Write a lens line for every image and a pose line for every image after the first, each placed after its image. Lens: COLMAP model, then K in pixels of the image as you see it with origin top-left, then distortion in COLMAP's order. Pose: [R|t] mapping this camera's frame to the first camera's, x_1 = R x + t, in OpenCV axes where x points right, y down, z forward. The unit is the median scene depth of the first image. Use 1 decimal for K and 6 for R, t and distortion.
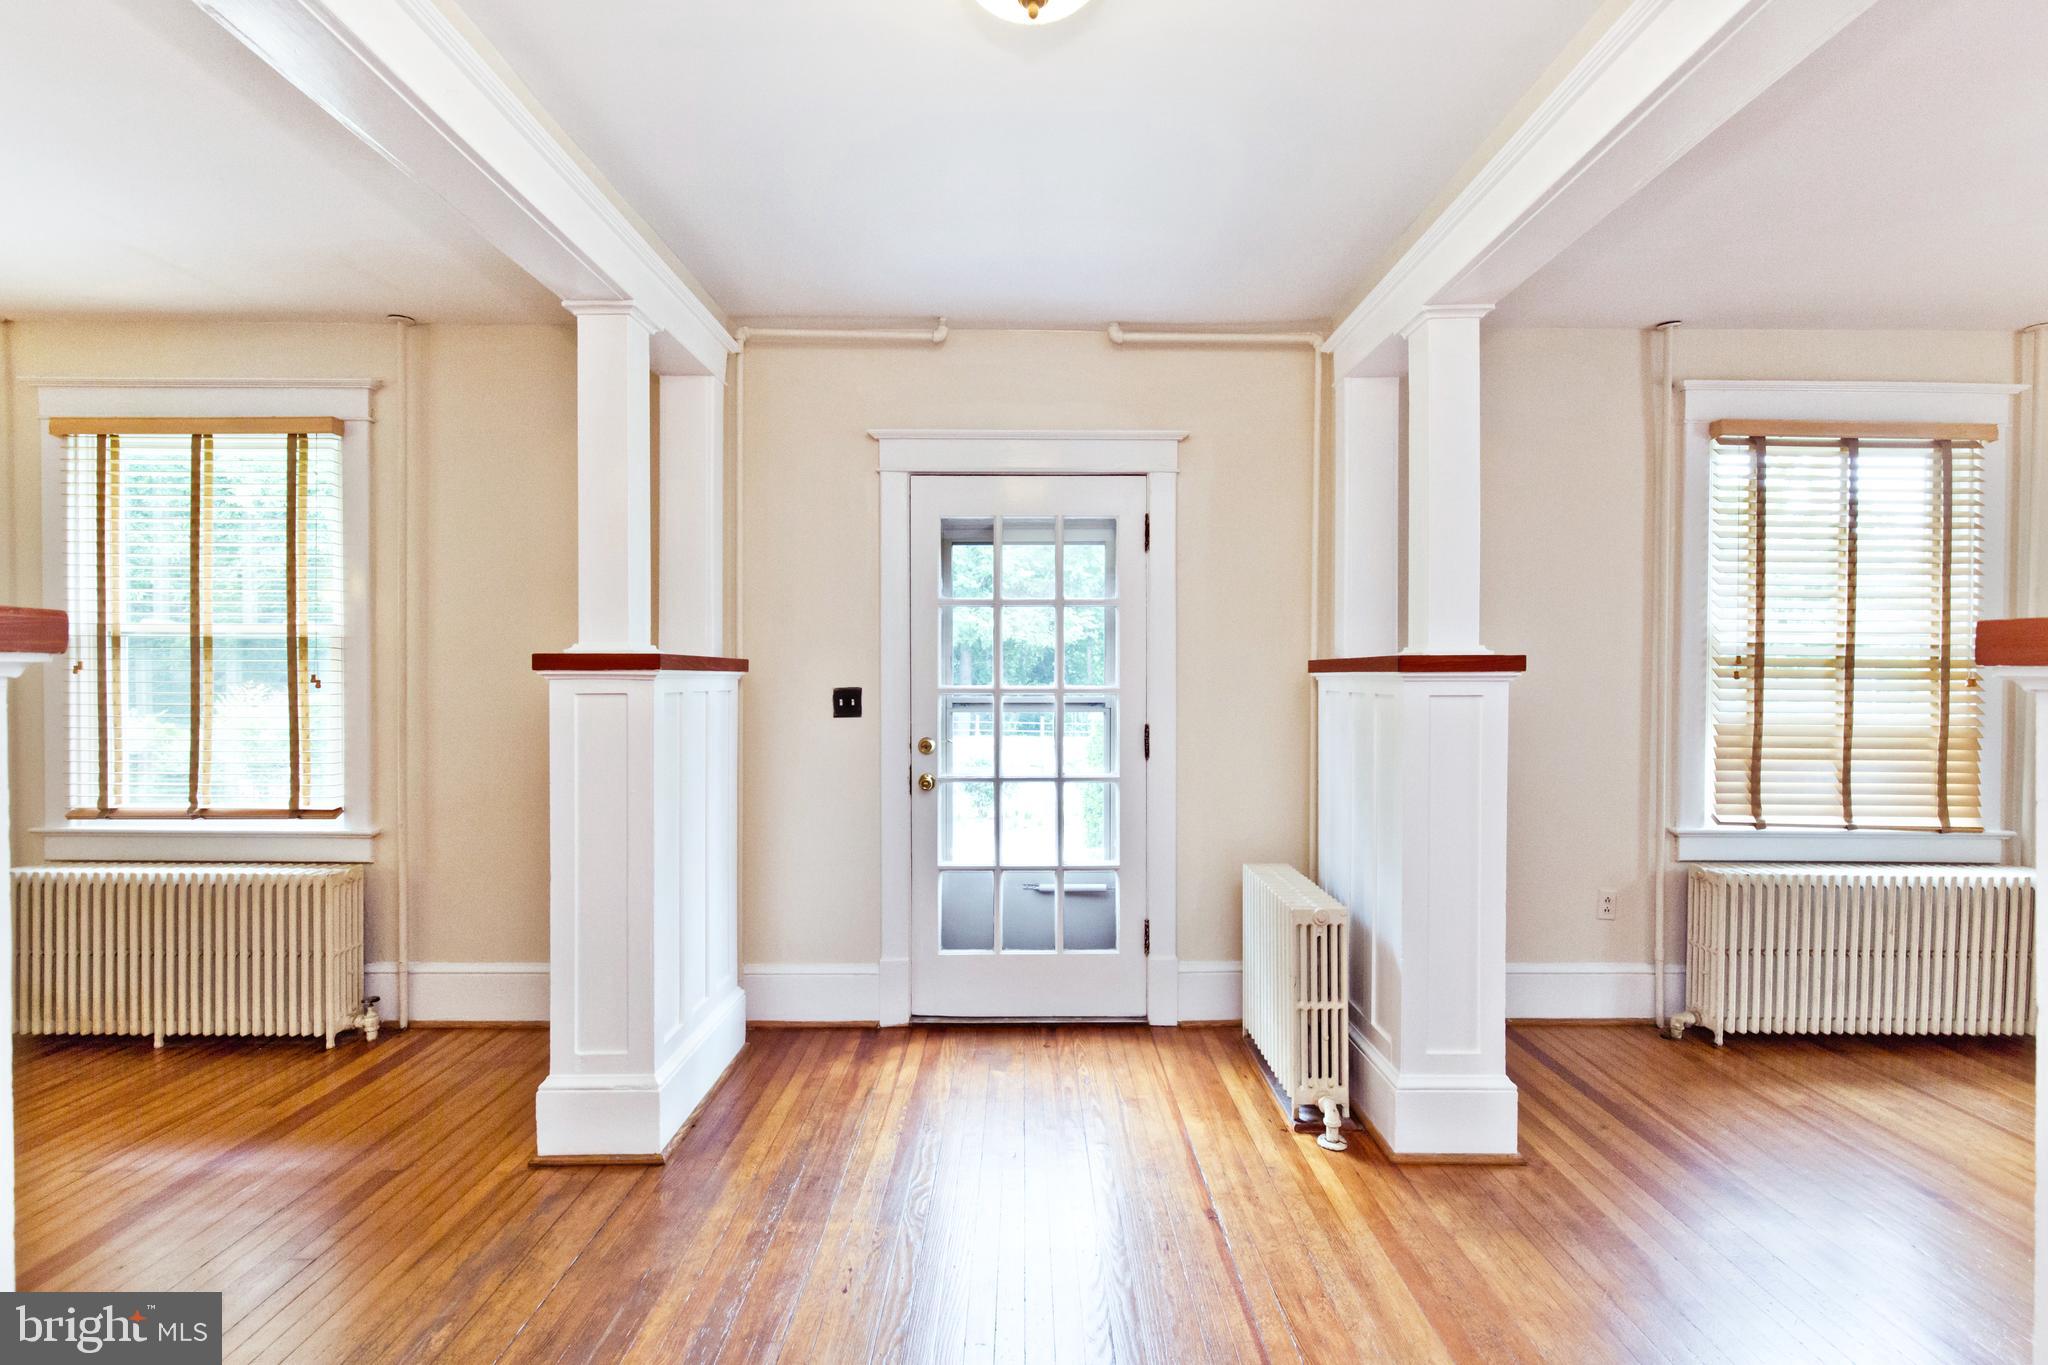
lens RADIAL K [[982.8, 0, 1024.0], [0, 982.8, 682.5], [0, 0, 1]] dist [0.001595, -0.000139]
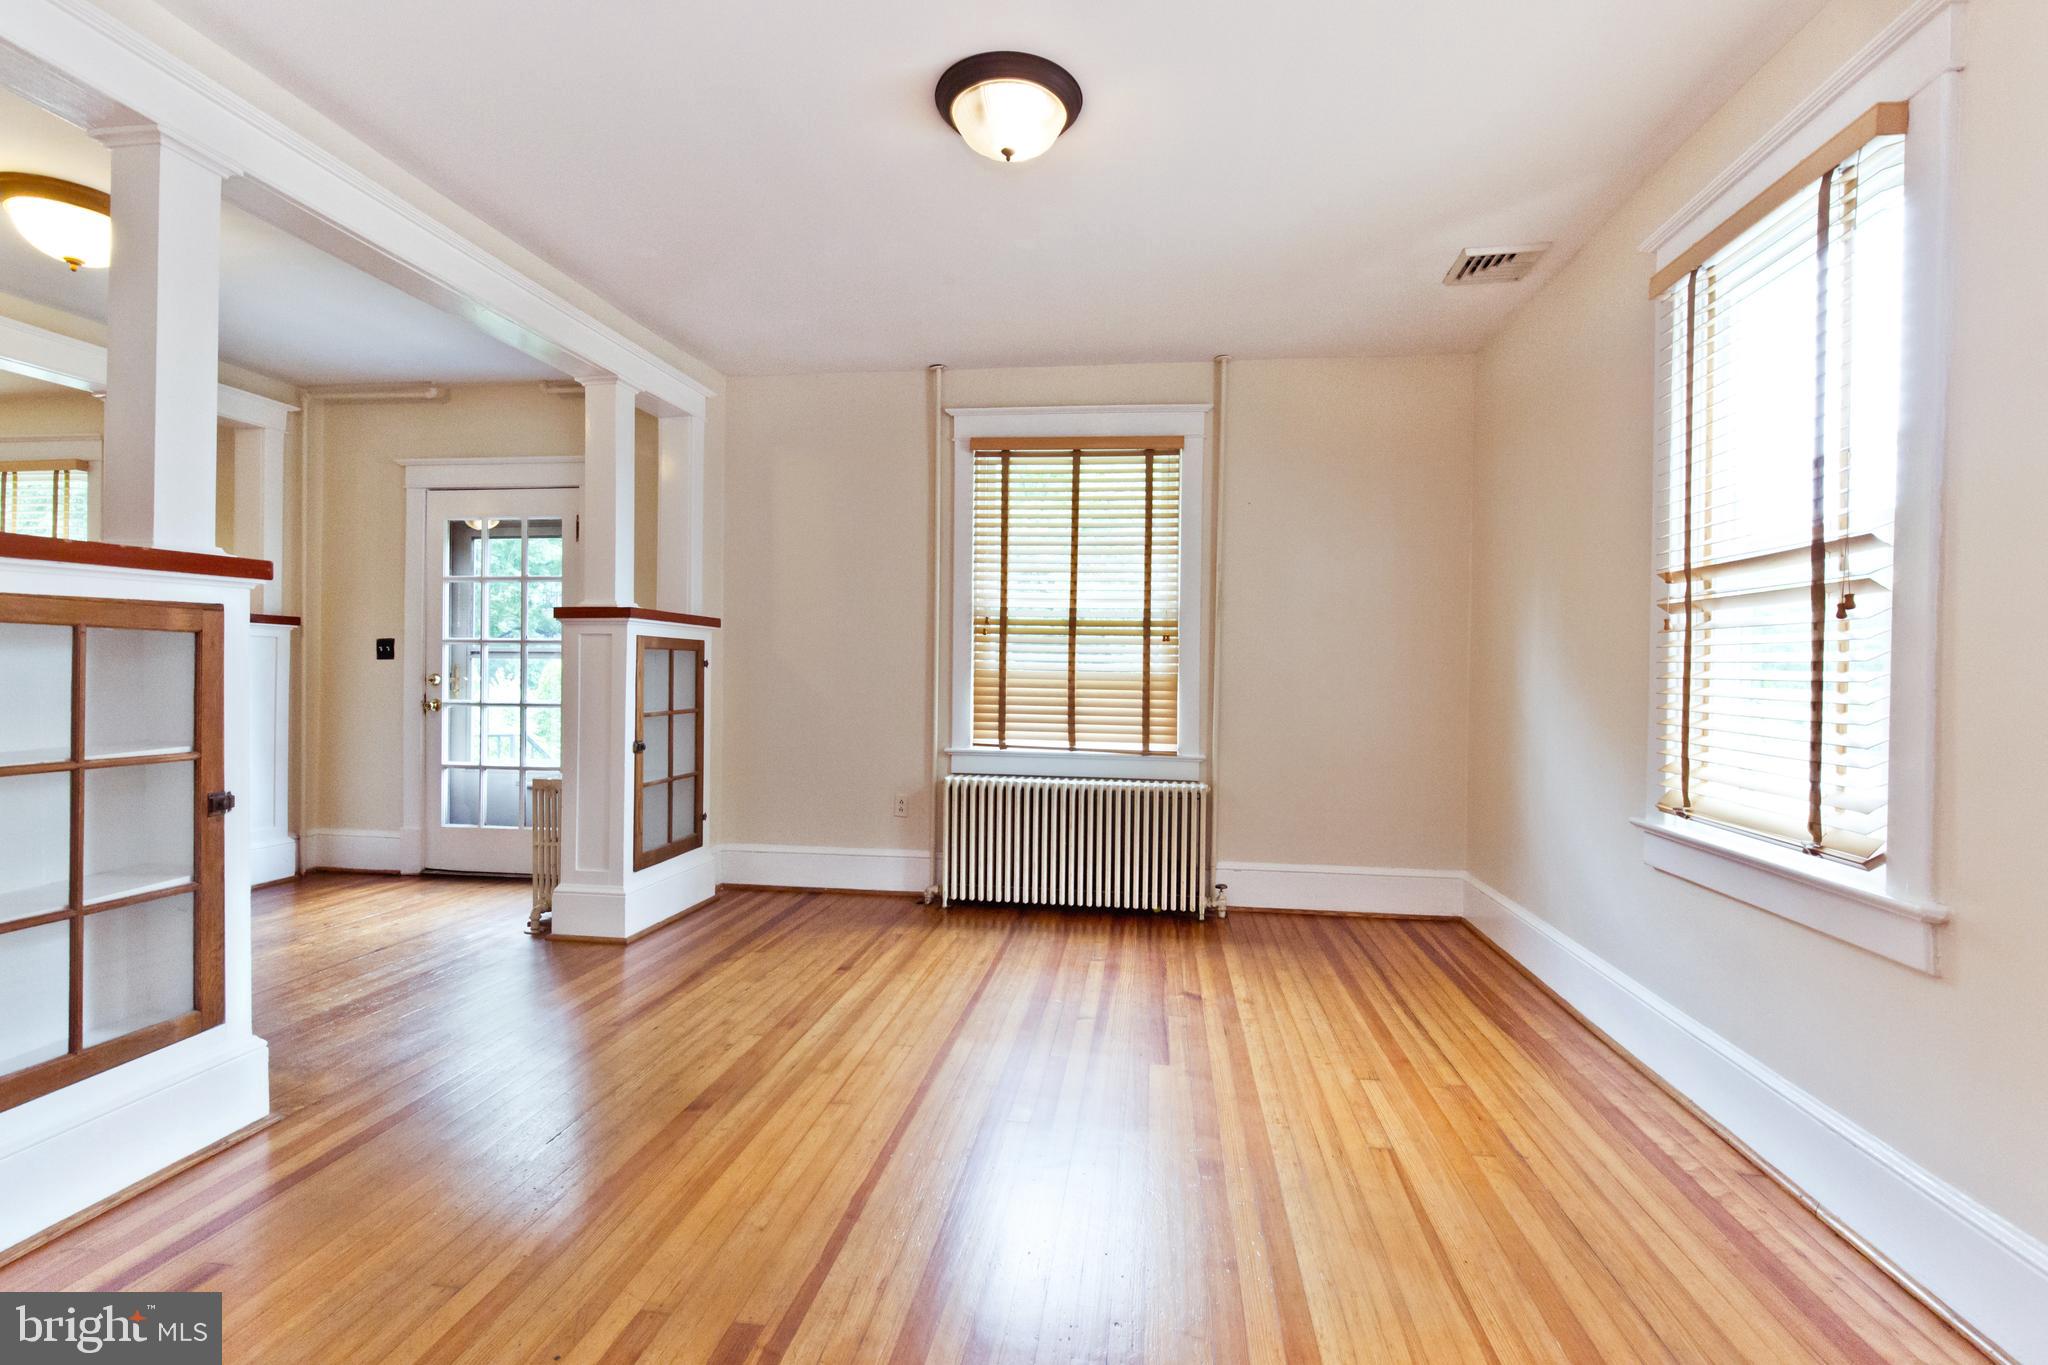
lens RADIAL K [[982.8, 0, 1024.0], [0, 982.8, 682.5], [0, 0, 1]] dist [0.001595, -0.000139]
pose [[0.988979, 0.011144, -0.147638, 0.966112], [-0.011861, 0.999922, -0.003973, 0.064774], [0.147582, 0.005681, 0.989034, -0.288949]]
